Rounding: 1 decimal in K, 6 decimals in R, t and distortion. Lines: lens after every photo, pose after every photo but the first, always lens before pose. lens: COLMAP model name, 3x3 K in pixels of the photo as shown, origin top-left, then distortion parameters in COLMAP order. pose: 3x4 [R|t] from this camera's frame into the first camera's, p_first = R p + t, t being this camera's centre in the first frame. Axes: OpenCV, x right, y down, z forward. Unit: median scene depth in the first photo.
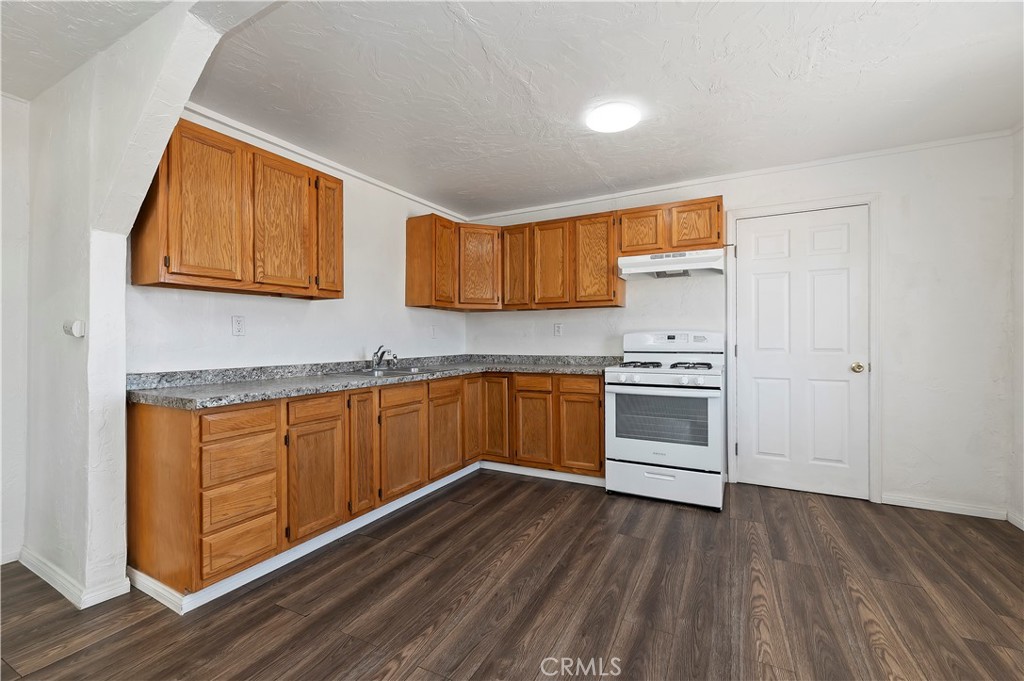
lens RADIAL K [[397.7, 0, 547.3], [0, 397.7, 342.8], [0, 0, 1]] dist [-0.001258, -0.000084]
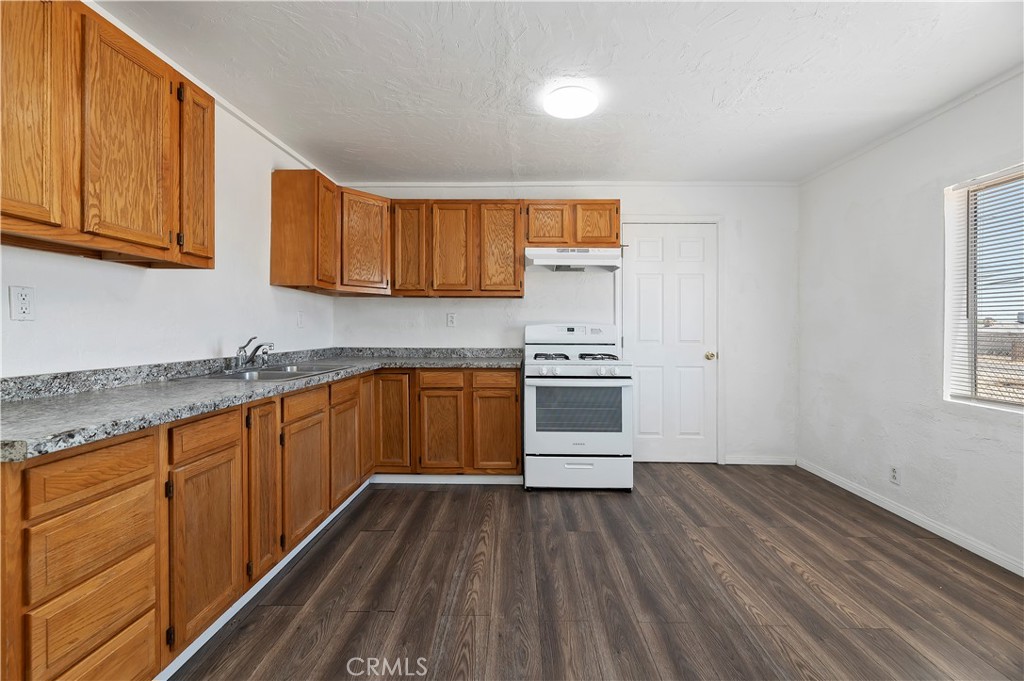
lens RADIAL K [[394.7, 0, 523.7], [0, 394.7, 332.4], [0, 0, 1]] dist [-0.001978, -0.000355]
pose [[0.912936, 0.007130, 0.408041, -0.252390], [-0.006030, 0.999974, -0.003983, -0.001652], [-0.408059, 0.001176, 0.912955, 0.129946]]
